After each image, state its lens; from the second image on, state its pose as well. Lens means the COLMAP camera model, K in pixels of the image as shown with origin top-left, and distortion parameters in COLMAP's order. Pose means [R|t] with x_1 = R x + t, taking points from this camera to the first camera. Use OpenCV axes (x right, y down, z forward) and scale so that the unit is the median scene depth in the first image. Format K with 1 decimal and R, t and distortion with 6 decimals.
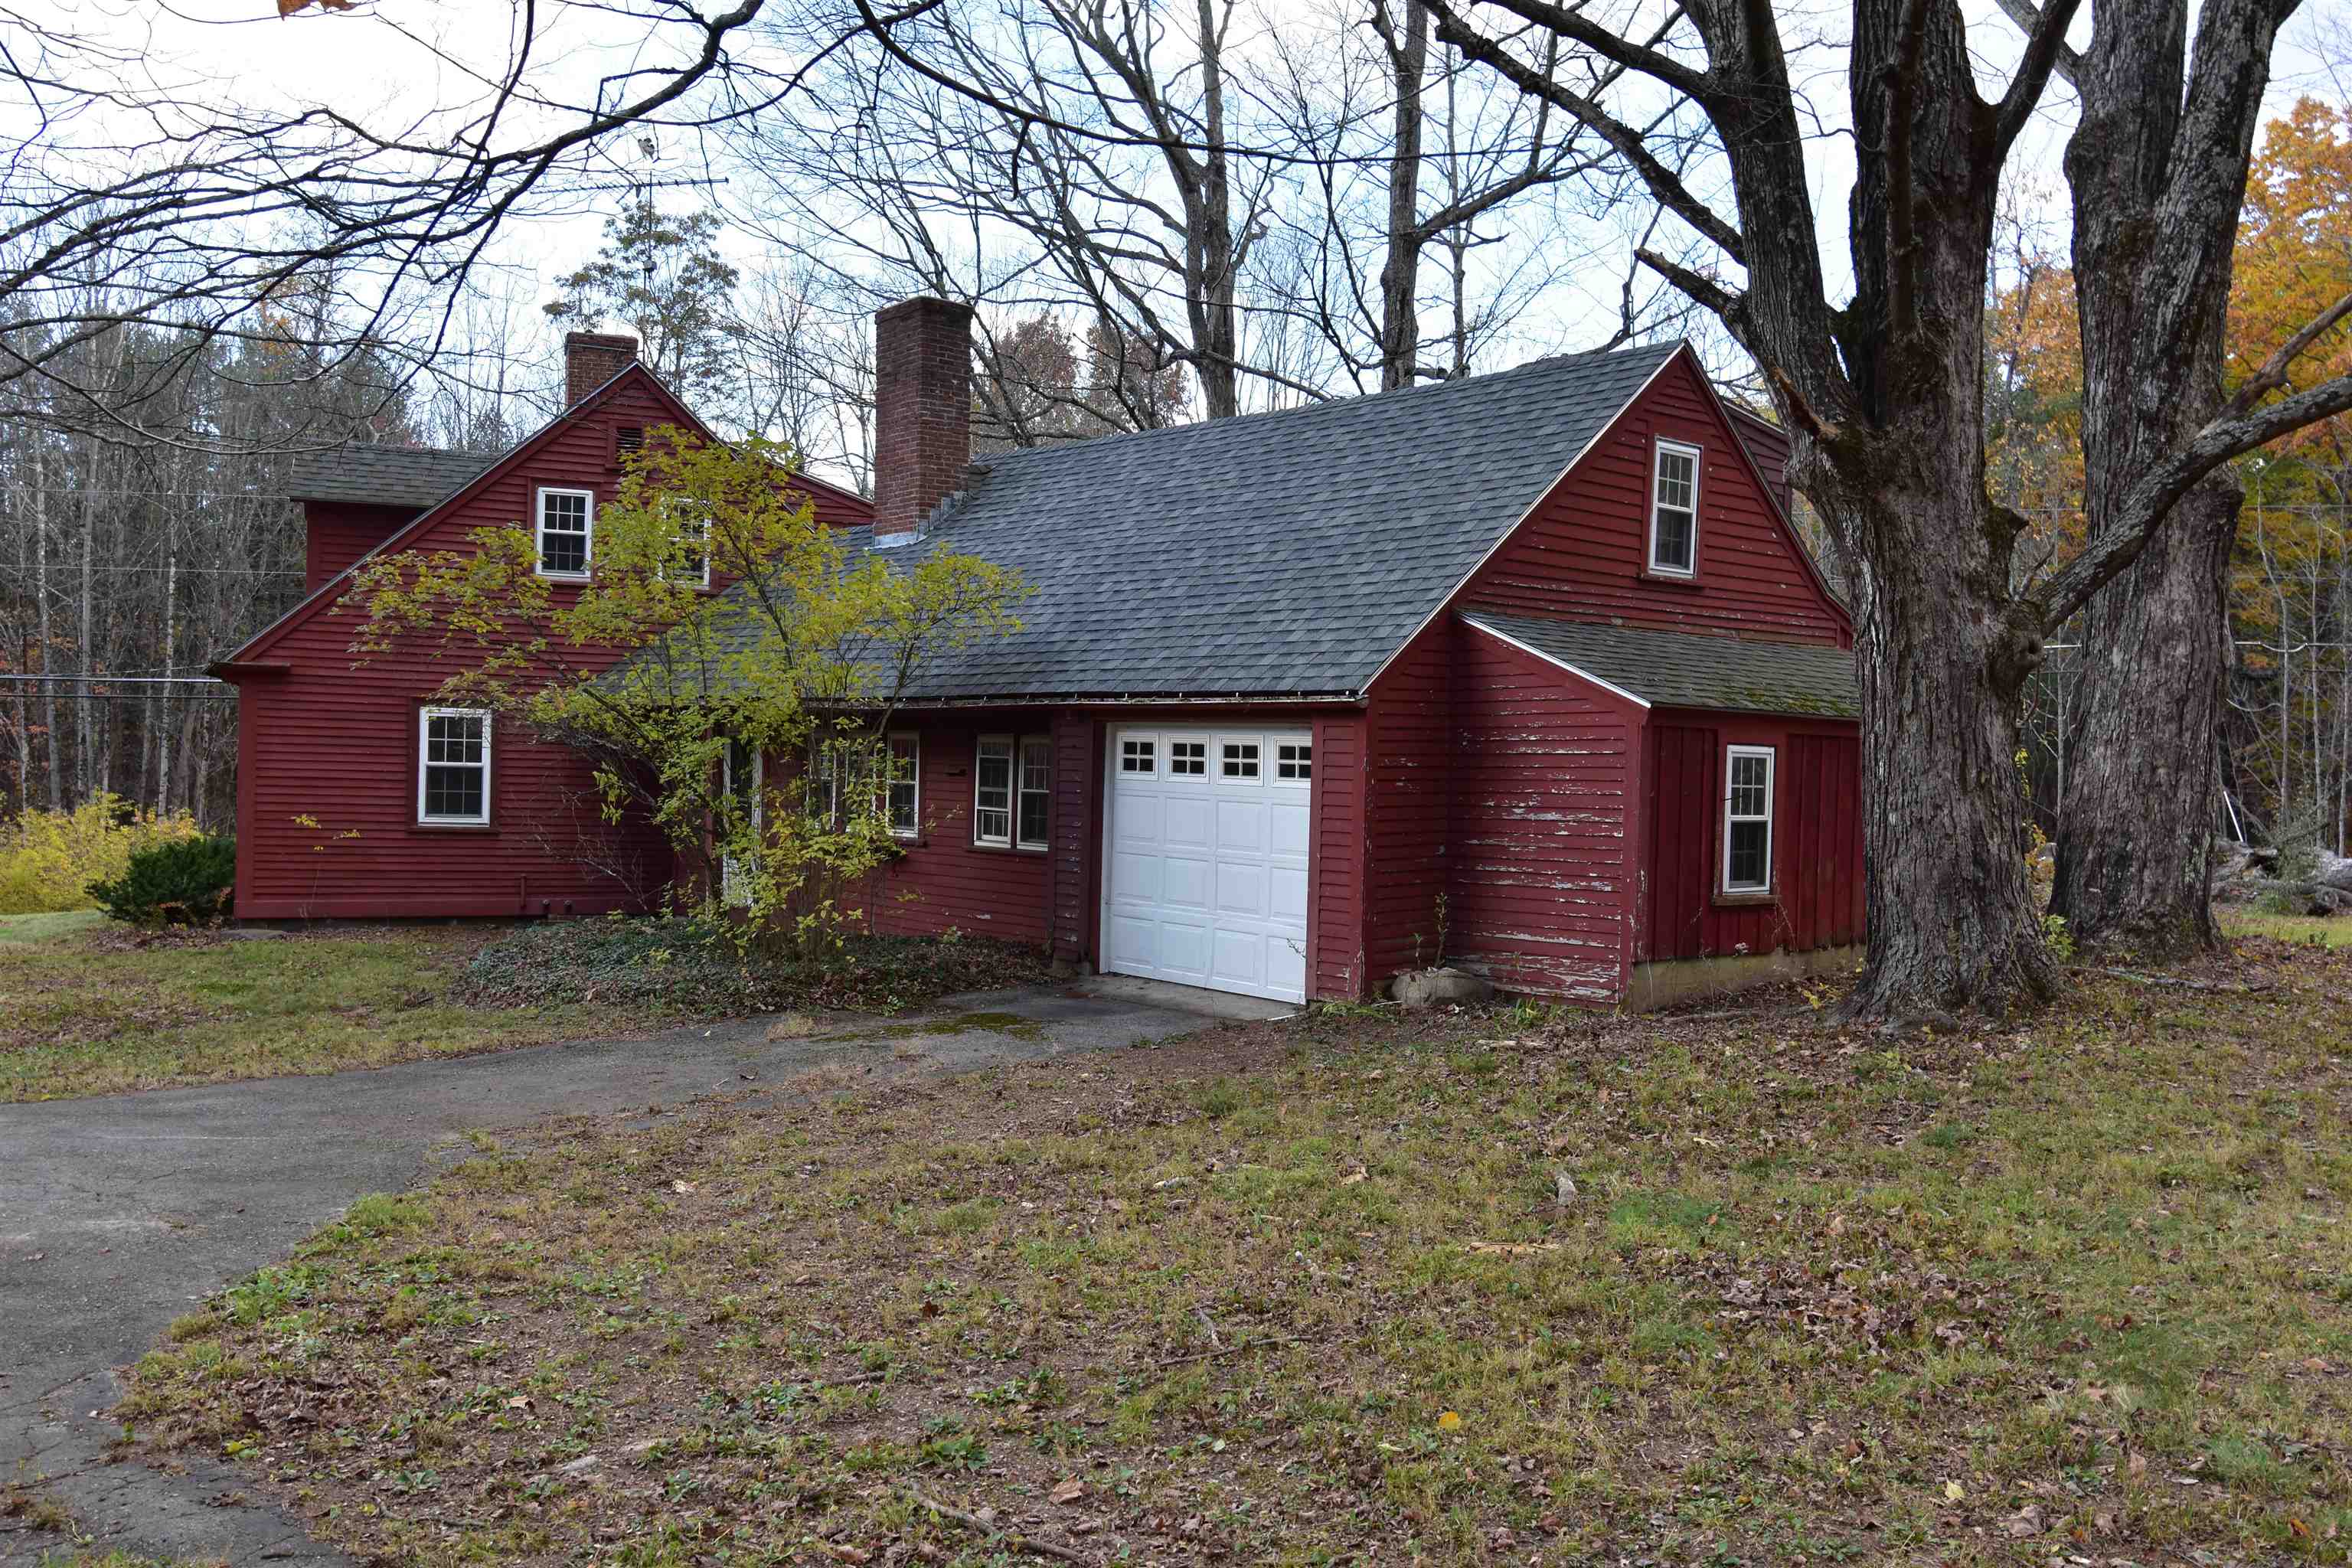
lens RADIAL K [[1908.0, 0, 1192.6], [0, 1908.0, 788.4], [0, 0, 1]] dist [-0.004267, -0.008646]
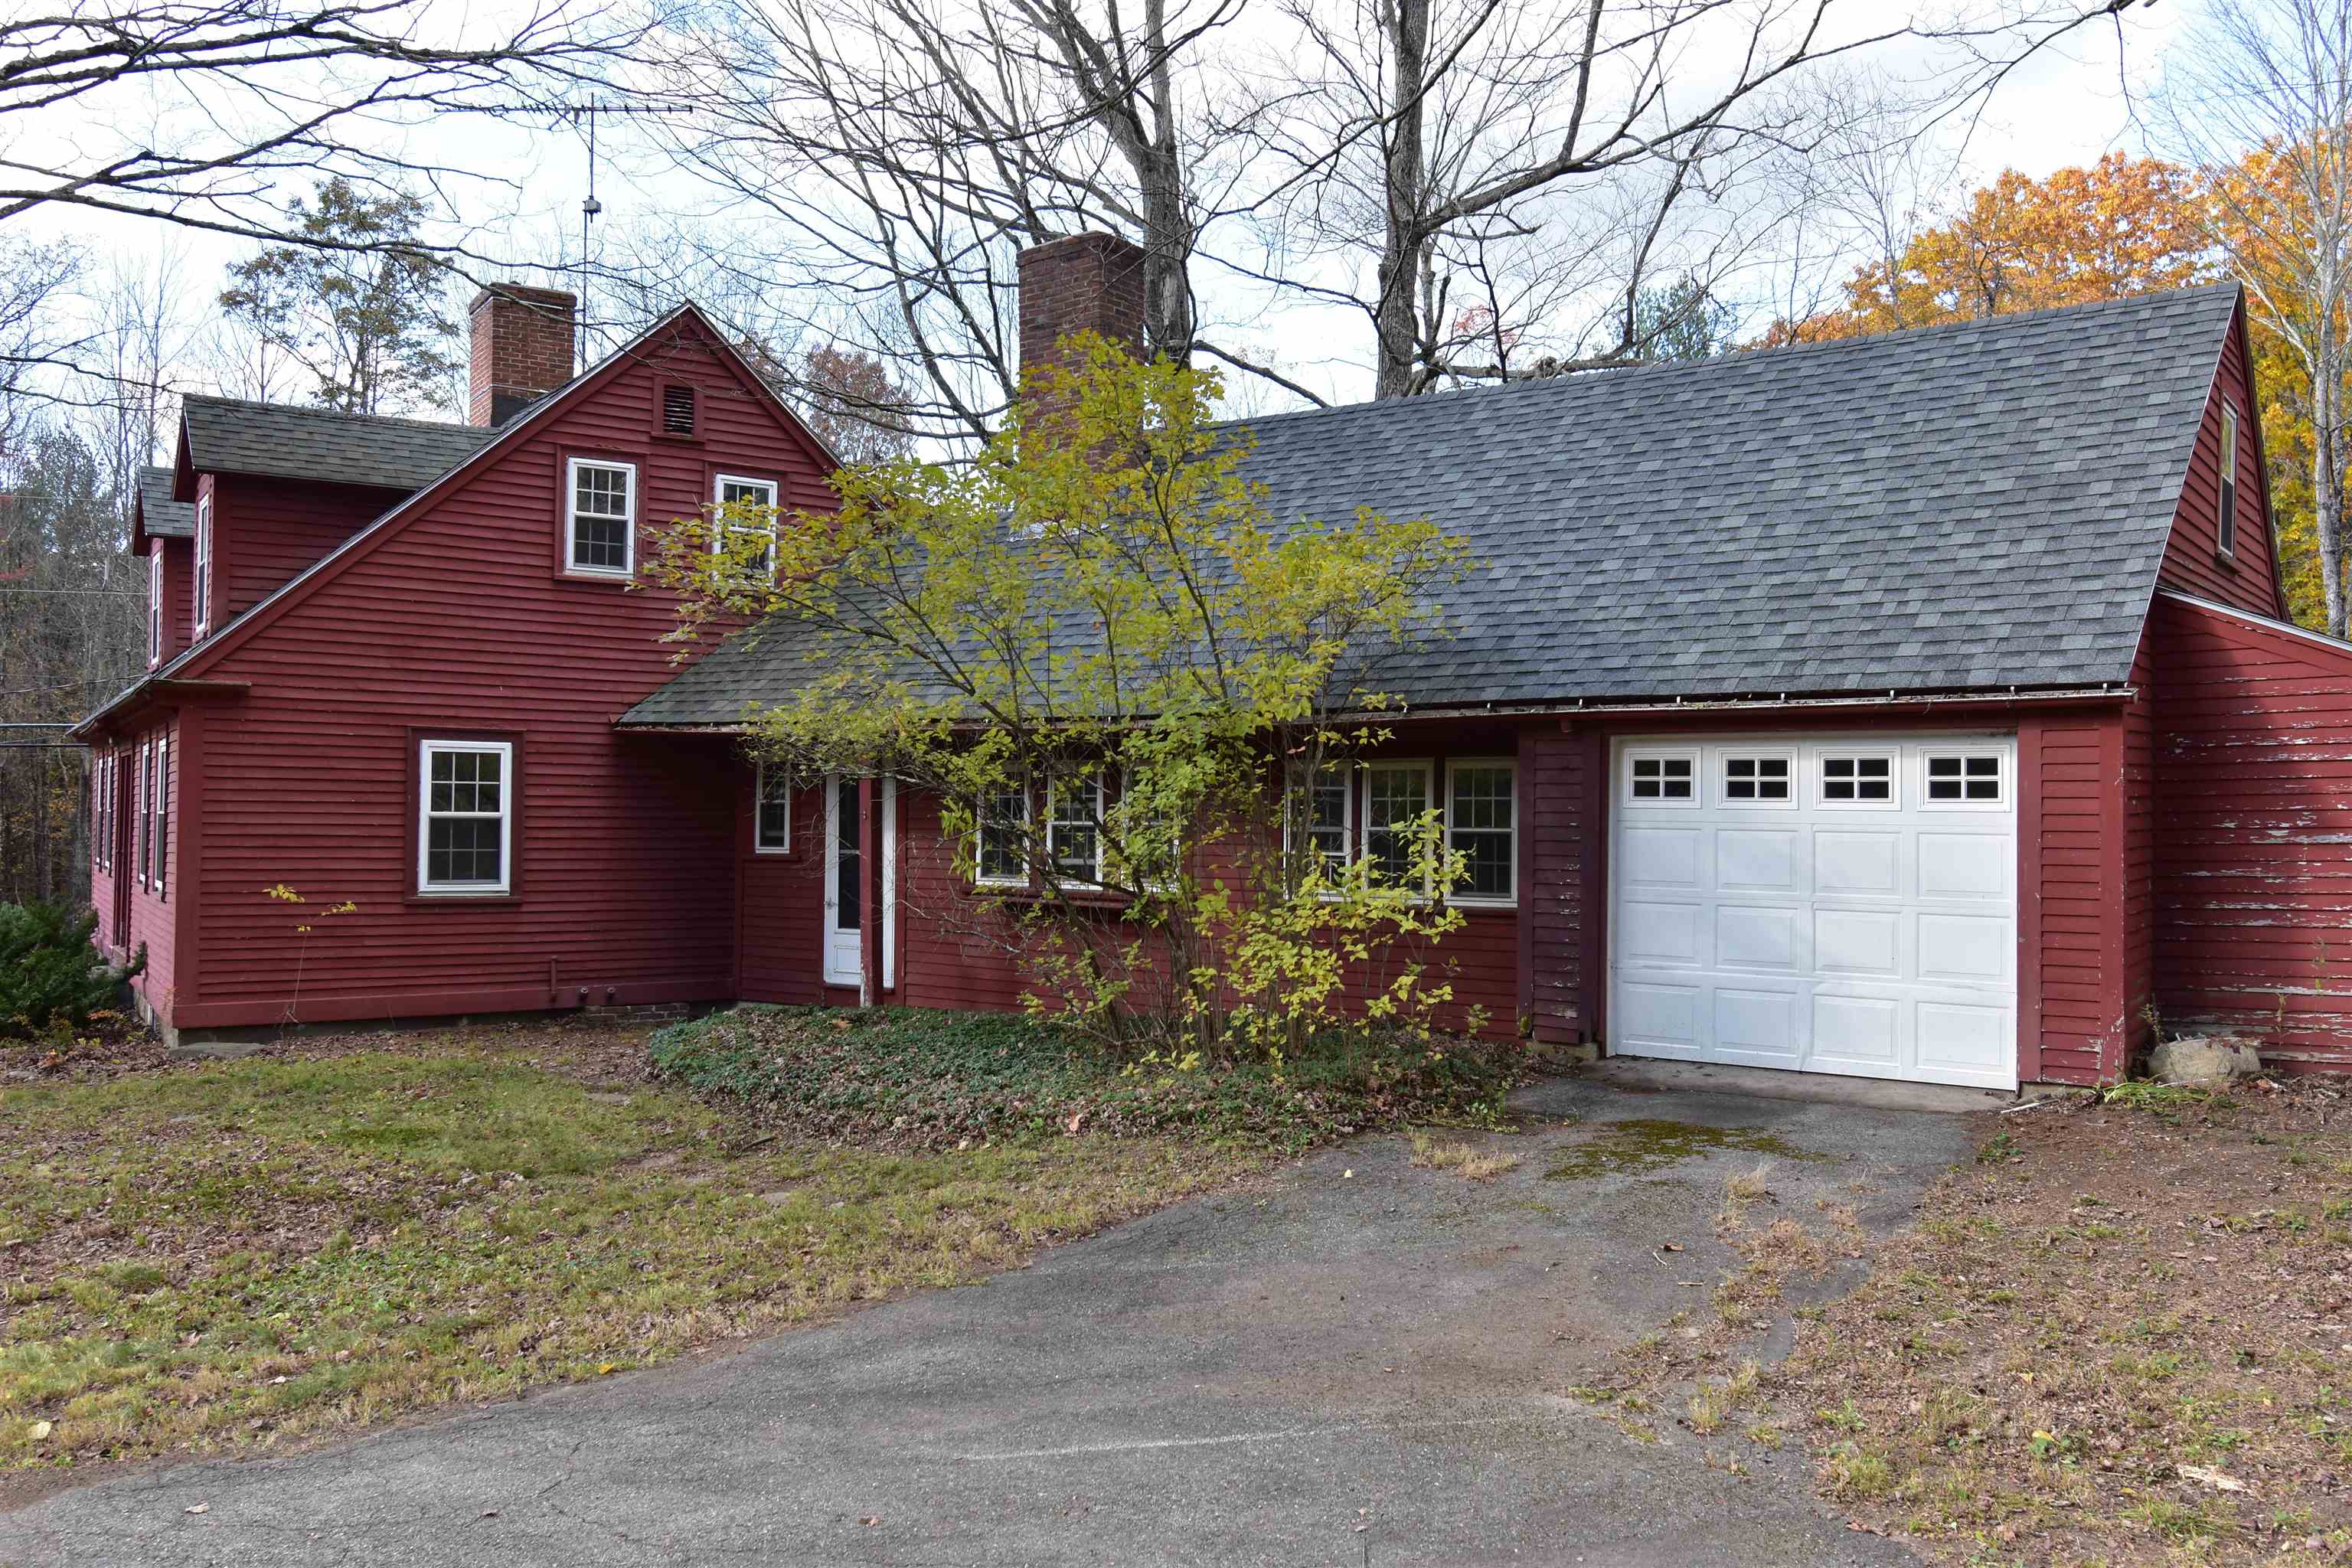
lens RADIAL K [[1908.0, 0, 1164.2], [0, 1908.0, 777.9], [0, 0, 1]] dist [-0.004267, -0.008646]
pose [[0.976440, -0.012810, 0.215410, -0.306429], [0.020233, 0.999274, -0.032288, 0.003321], [-0.214840, 0.035885, 0.975990, 0.213248]]
